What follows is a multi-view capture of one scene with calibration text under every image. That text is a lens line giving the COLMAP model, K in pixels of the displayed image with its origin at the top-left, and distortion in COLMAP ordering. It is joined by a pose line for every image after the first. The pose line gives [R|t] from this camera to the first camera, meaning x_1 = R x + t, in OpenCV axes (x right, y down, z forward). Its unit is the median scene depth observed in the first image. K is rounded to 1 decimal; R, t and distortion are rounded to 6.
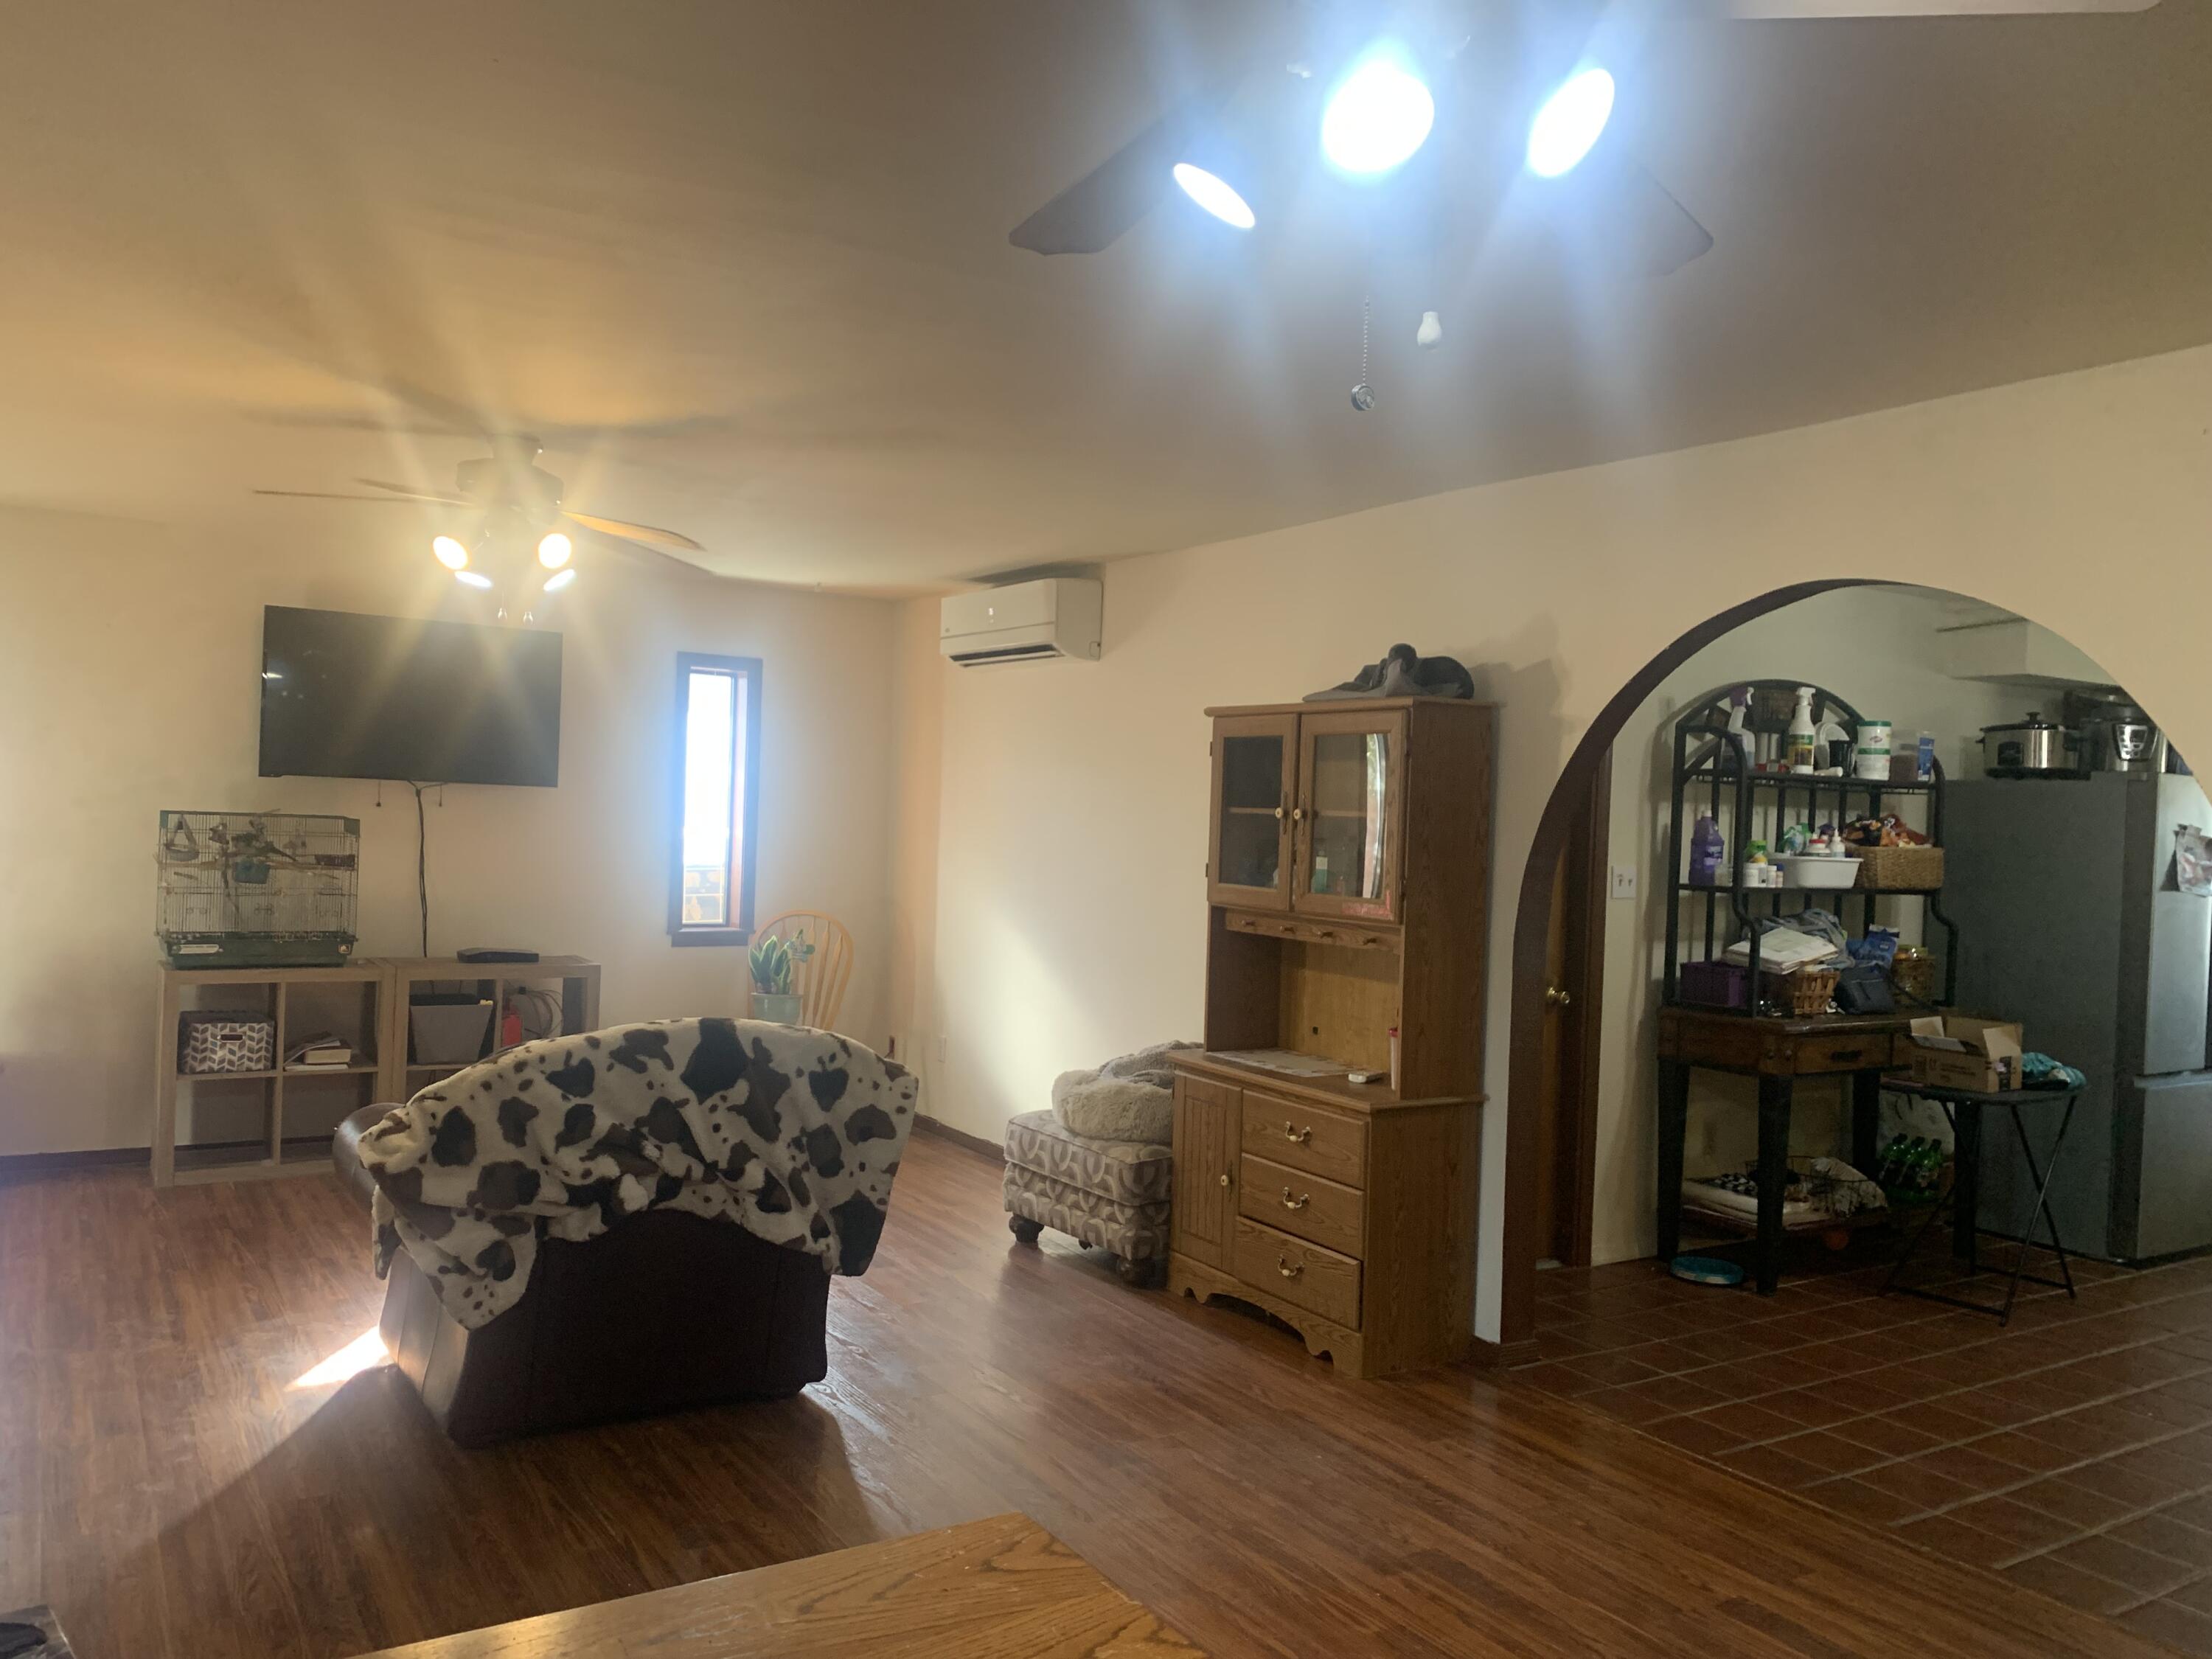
lens RADIAL K [[1659.2, 0, 1106.0], [0, 1659.2, 829.5], [0, 0, 1]] dist [0.155668, -0.404678]
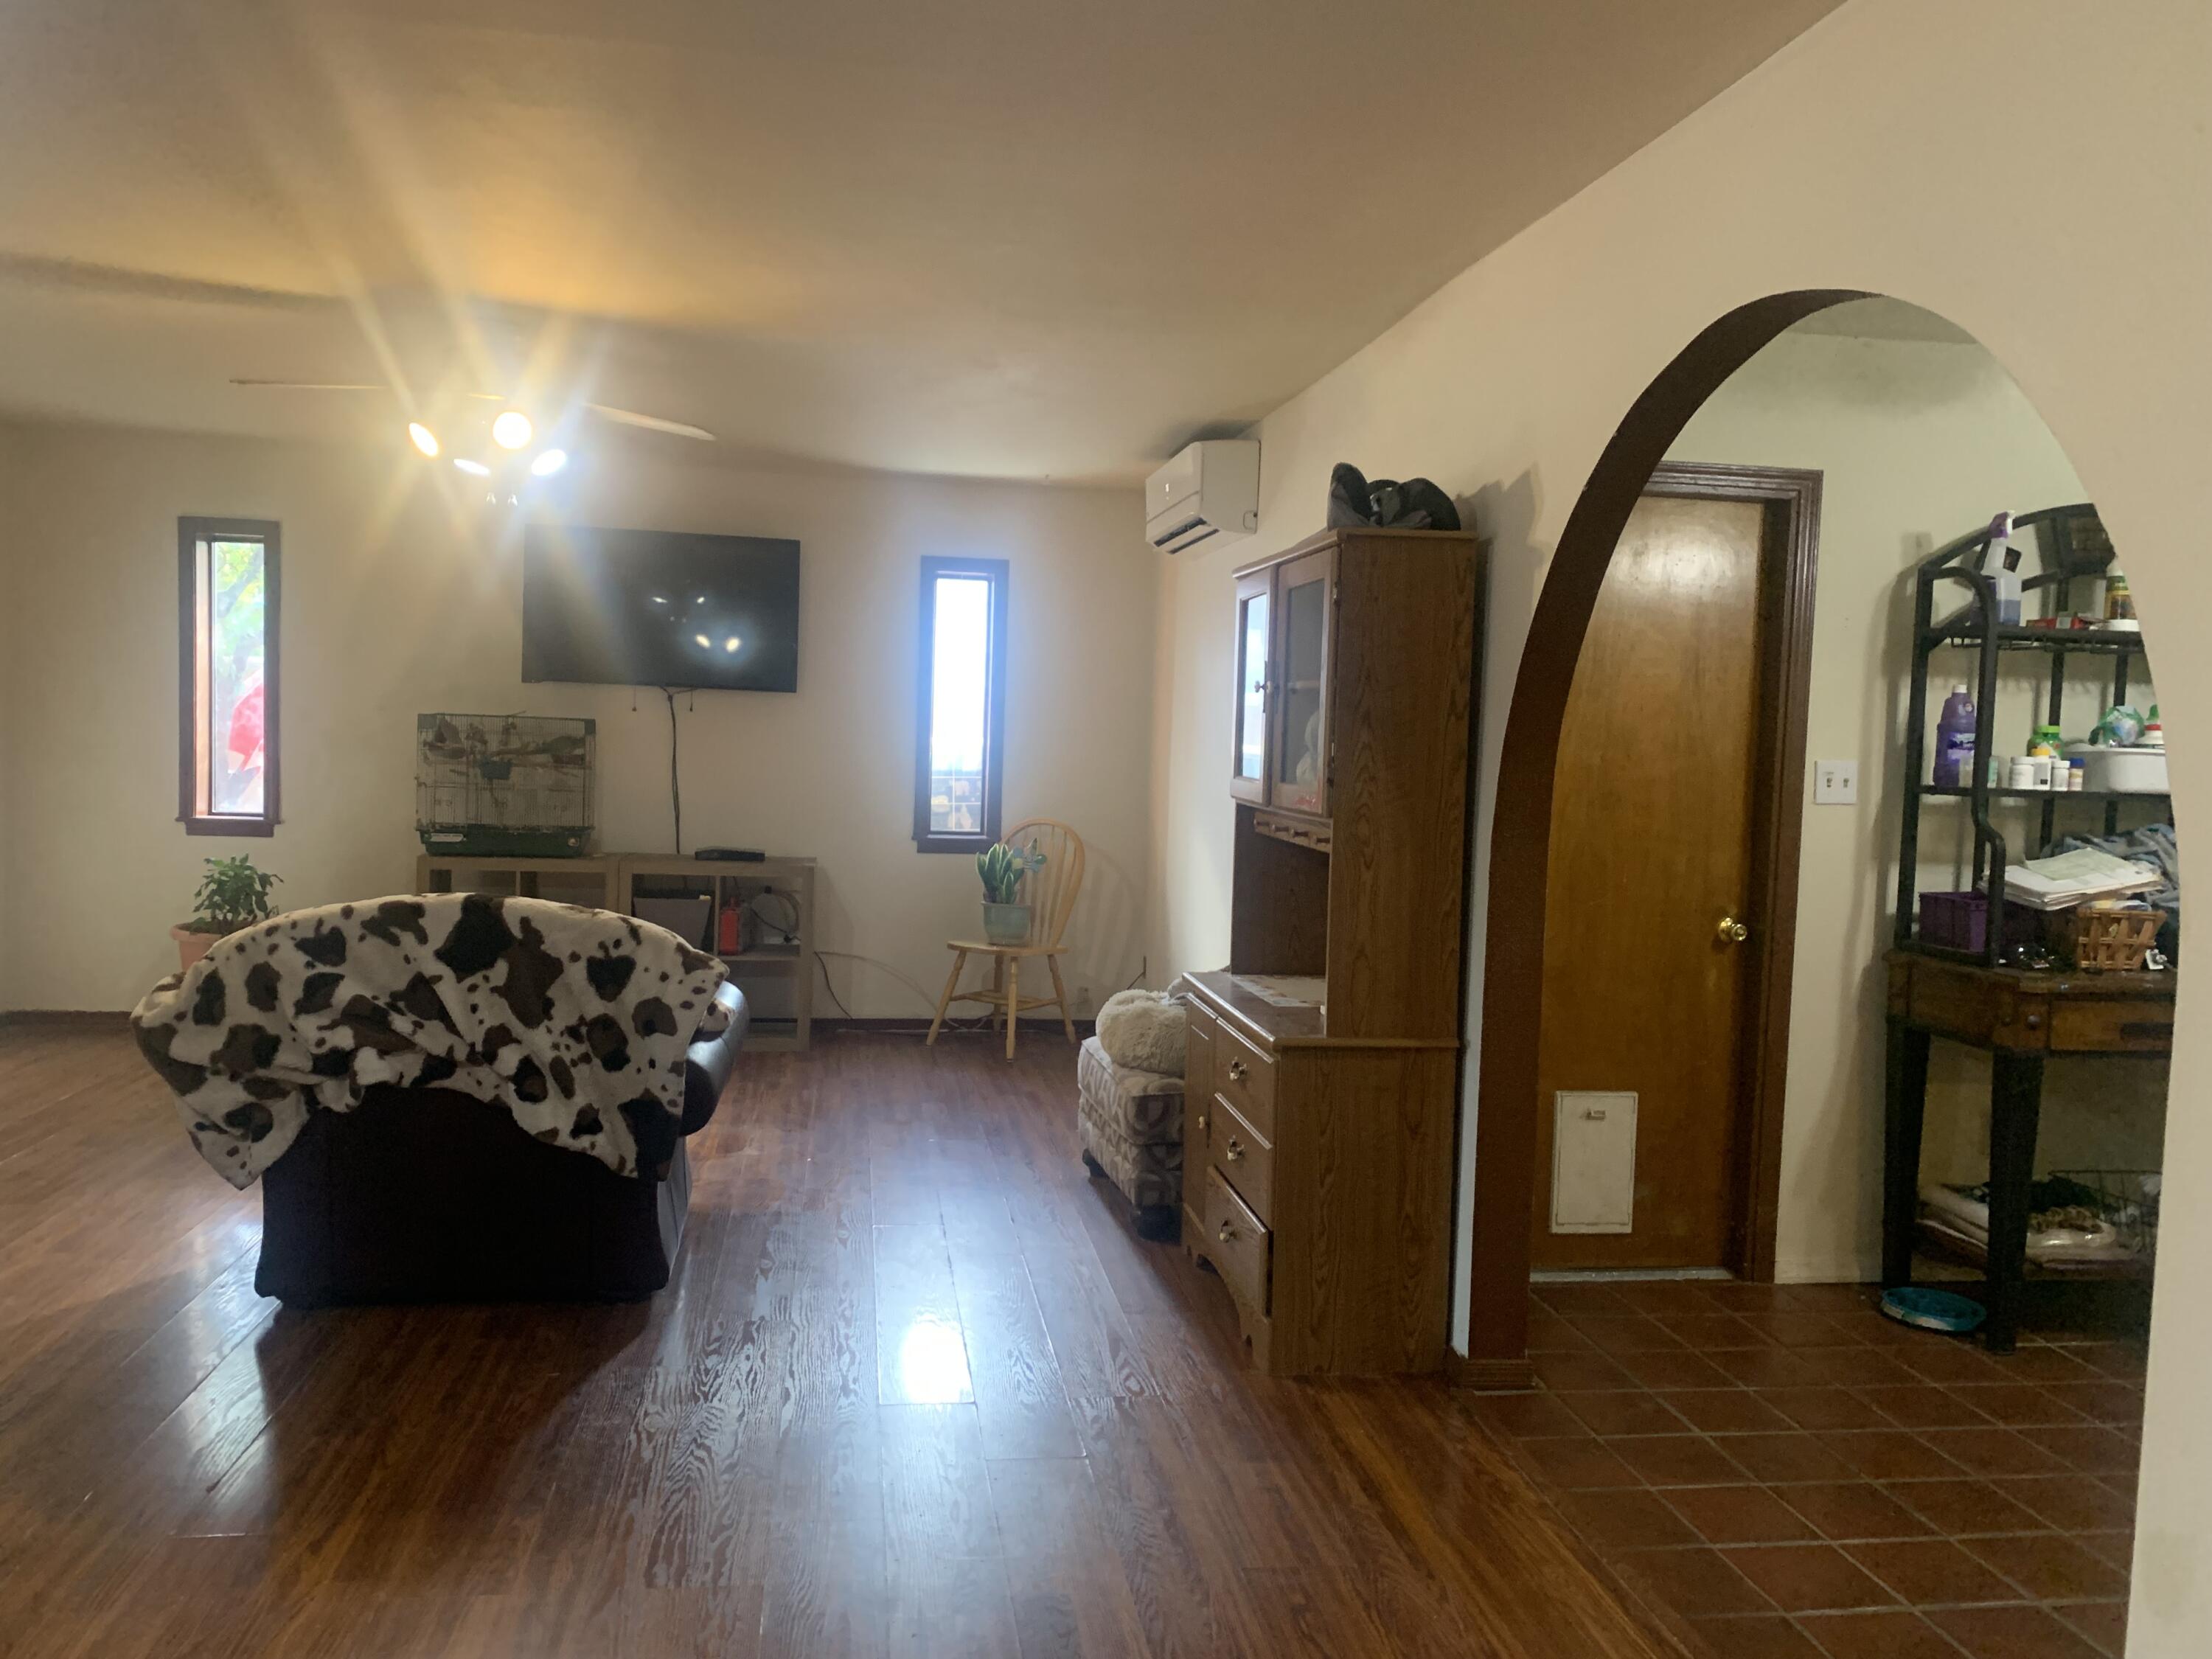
lens RADIAL K [[1648.0, 0, 1106.8], [0, 1648.0, 817.7], [0, 0, 1]] dist [0.088609, -0.144309]
pose [[0.914089, 0.014740, -0.405245, 0.411477], [-0.004023, 0.999620, 0.027285, 0.036786], [0.405493, -0.023311, 0.913801, 0.245494]]
